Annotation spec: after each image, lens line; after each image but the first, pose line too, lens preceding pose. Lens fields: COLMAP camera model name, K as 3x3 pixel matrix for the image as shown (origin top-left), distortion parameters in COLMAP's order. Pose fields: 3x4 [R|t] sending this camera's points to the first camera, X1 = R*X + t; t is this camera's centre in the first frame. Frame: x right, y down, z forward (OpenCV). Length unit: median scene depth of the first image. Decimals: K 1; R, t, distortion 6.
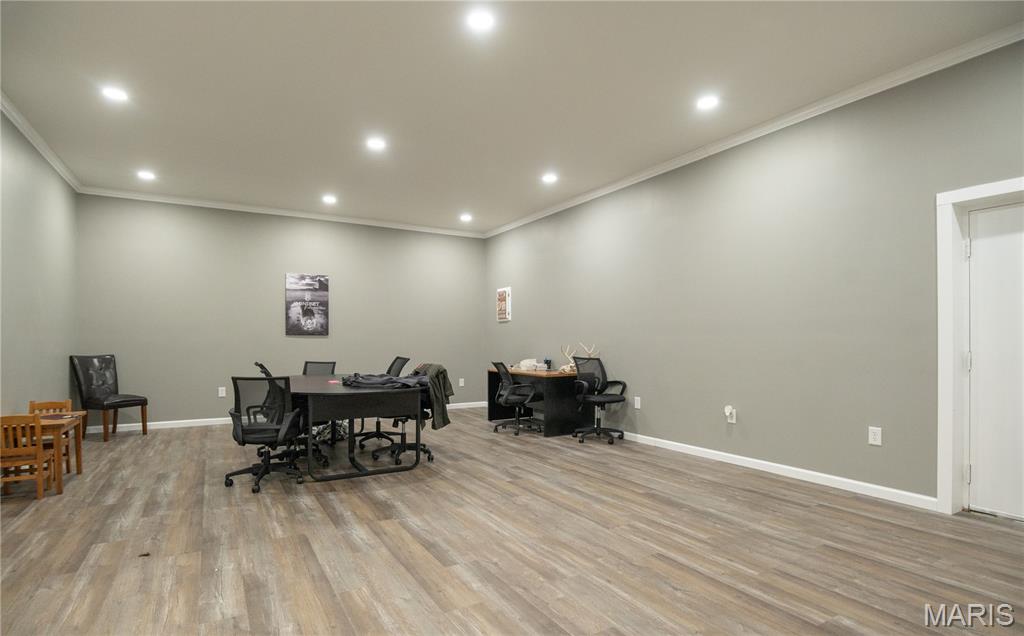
lens RADIAL K [[493.1, 0, 512.4], [0, 493.1, 339.4], [0, 0, 1]] dist [-0.014917, 0.000145]
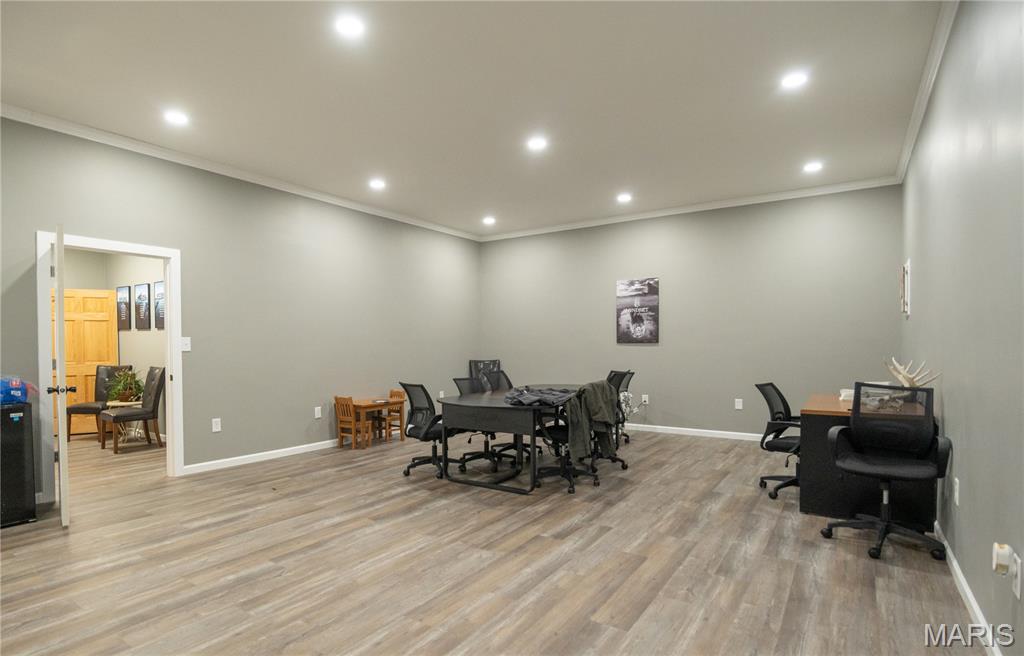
lens RADIAL K [[532.8, 0, 508.3], [0, 532.8, 346.9], [0, 0, 1]] dist [-0.020639, -0.000373]
pose [[0.433929, -0.001041, -0.900946, 0.679986], [0.011092, 0.999930, 0.004187, -0.014129], [0.900879, -0.011810, 0.433910, 0.554183]]
